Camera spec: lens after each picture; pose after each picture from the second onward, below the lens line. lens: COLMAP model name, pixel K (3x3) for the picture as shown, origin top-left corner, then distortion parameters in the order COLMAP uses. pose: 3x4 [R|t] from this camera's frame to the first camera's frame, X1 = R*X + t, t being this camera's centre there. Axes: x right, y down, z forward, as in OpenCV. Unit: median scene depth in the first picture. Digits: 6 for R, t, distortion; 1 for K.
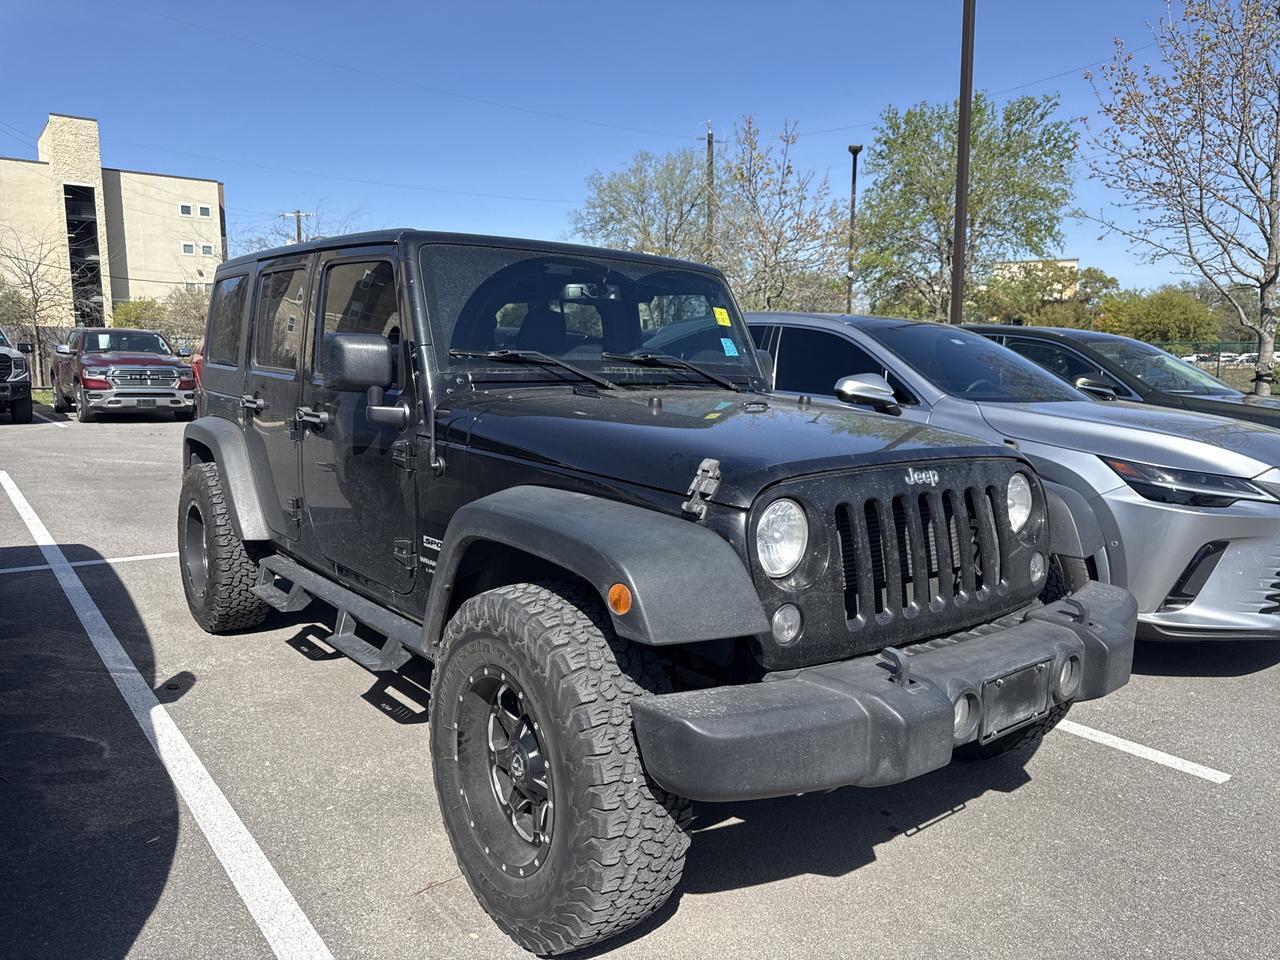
lens RADIAL K [[960.4, 0, 640.0], [0, 960.4, 480.0], [0, 0, 1]] dist [0.041044, -0.005681]
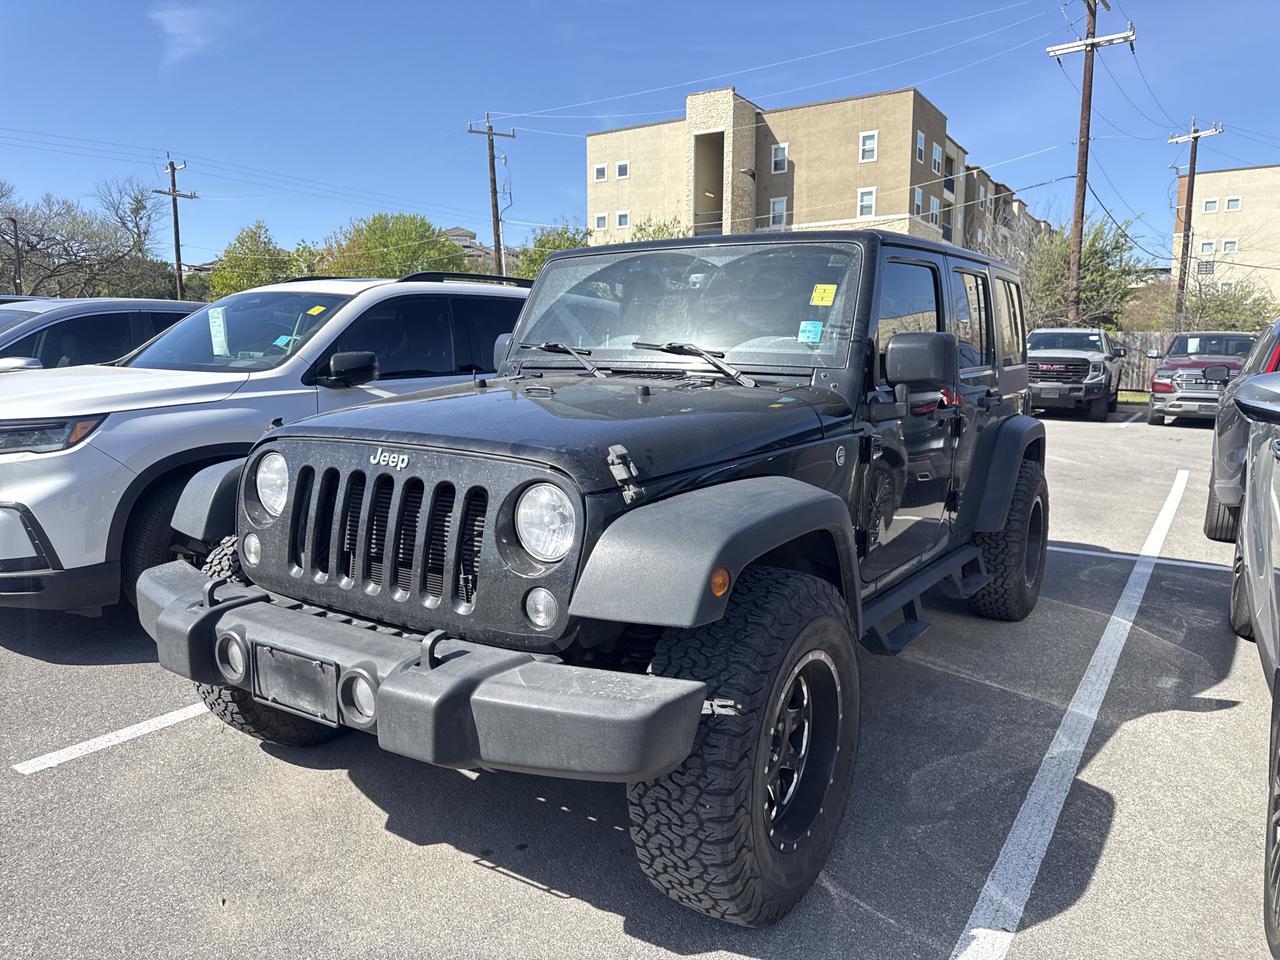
lens RADIAL K [[960.4, 0, 640.0], [0, 960.4, 480.0], [0, 0, 1]] dist [0.041044, -0.005681]
pose [[0.278629, 0.120448, -0.952816, 0.277652], [-0.128888, 0.987819, 0.087183, -0.022309], [0.951711, 0.098514, 0.290760, 0.202863]]
